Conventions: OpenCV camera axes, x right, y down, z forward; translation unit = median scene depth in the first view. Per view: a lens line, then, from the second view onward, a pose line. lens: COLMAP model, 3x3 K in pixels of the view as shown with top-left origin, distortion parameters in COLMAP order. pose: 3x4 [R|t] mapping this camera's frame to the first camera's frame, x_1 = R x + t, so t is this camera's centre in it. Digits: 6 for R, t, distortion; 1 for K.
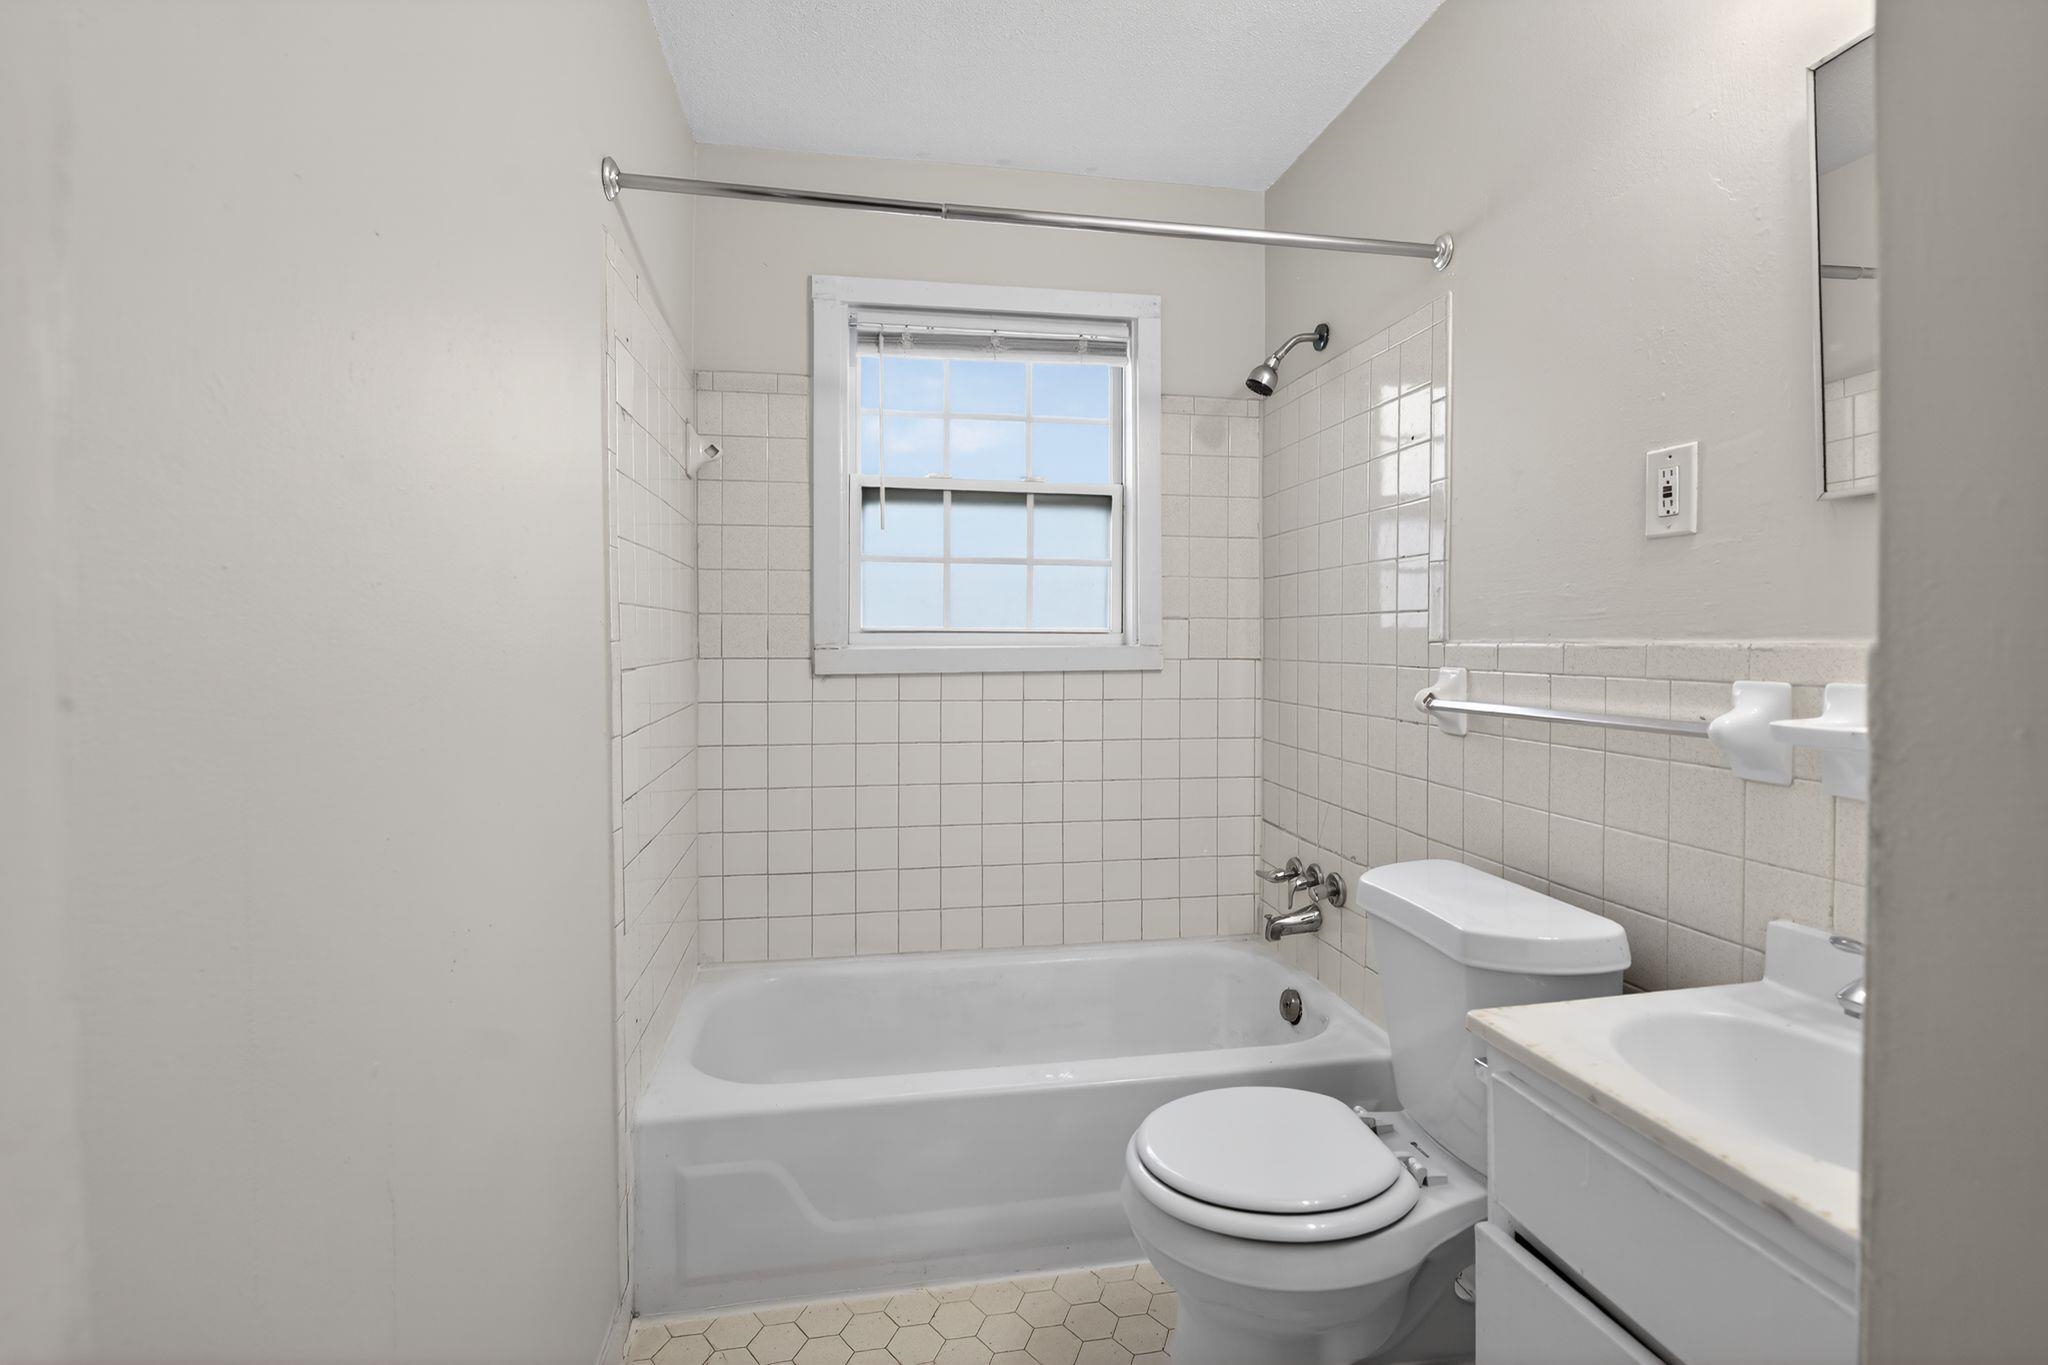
lens RADIAL K [[957.9, 0, 1020.5], [0, 957.9, 640.8], [0, 0, 1]] dist [-0.012497, -0.000049]
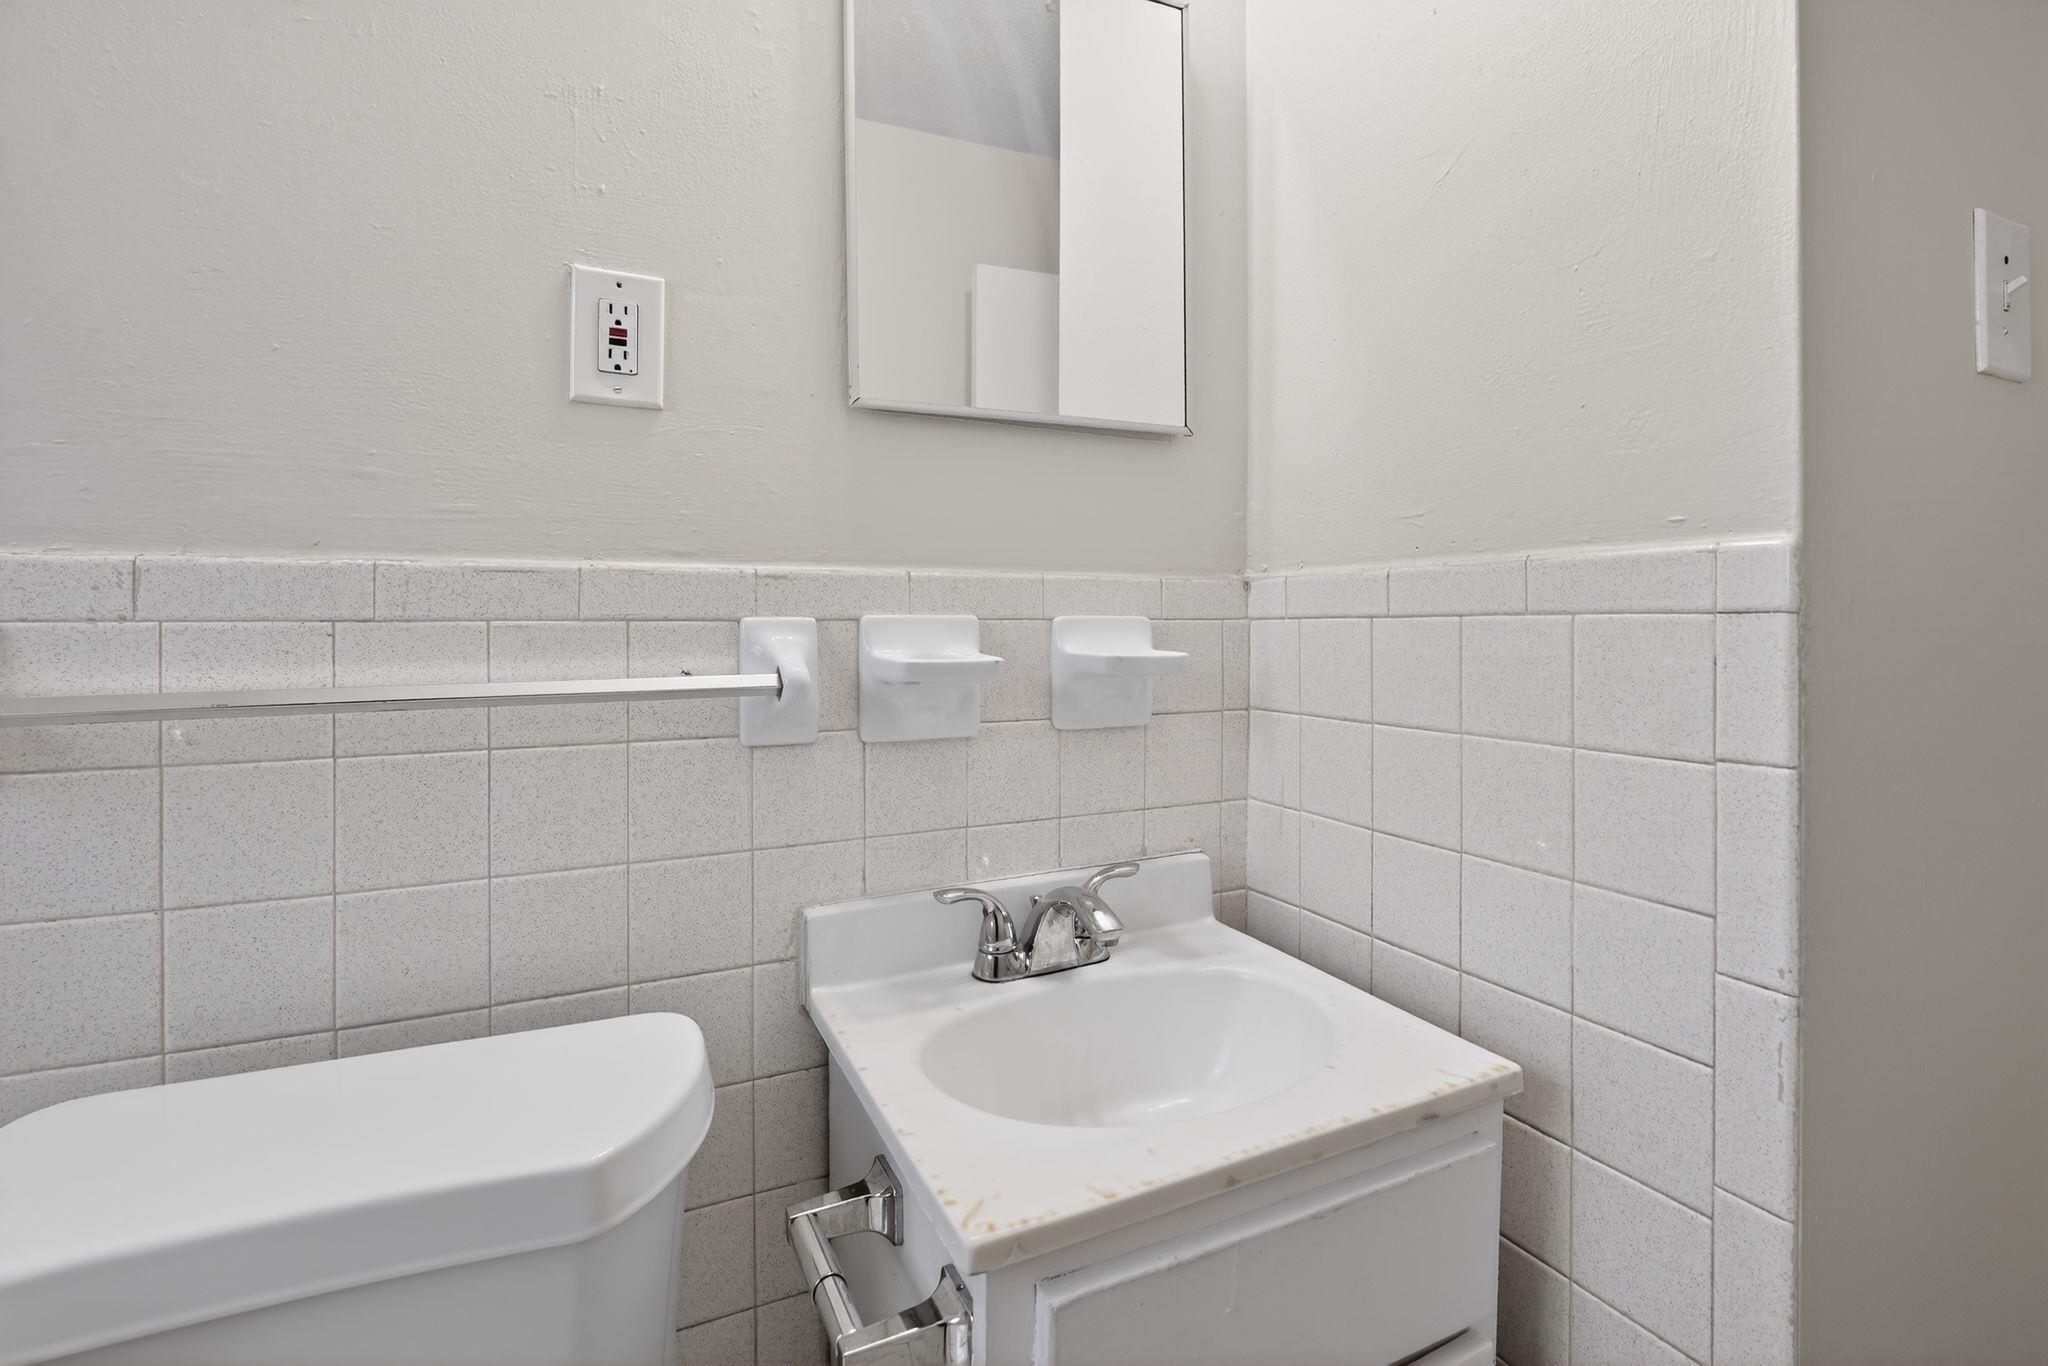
lens RADIAL K [[1016.6, 0, 1024.2], [0, 1016.6, 578.6], [0, 0, 1]] dist [0.003751, 0.000343]
pose [[-0.283978, 0.004921, 0.958818, -0.079733], [-0.014979, 0.999842, -0.009568, 0.014411], [-0.958714, -0.017079, -0.283860, 0.949652]]
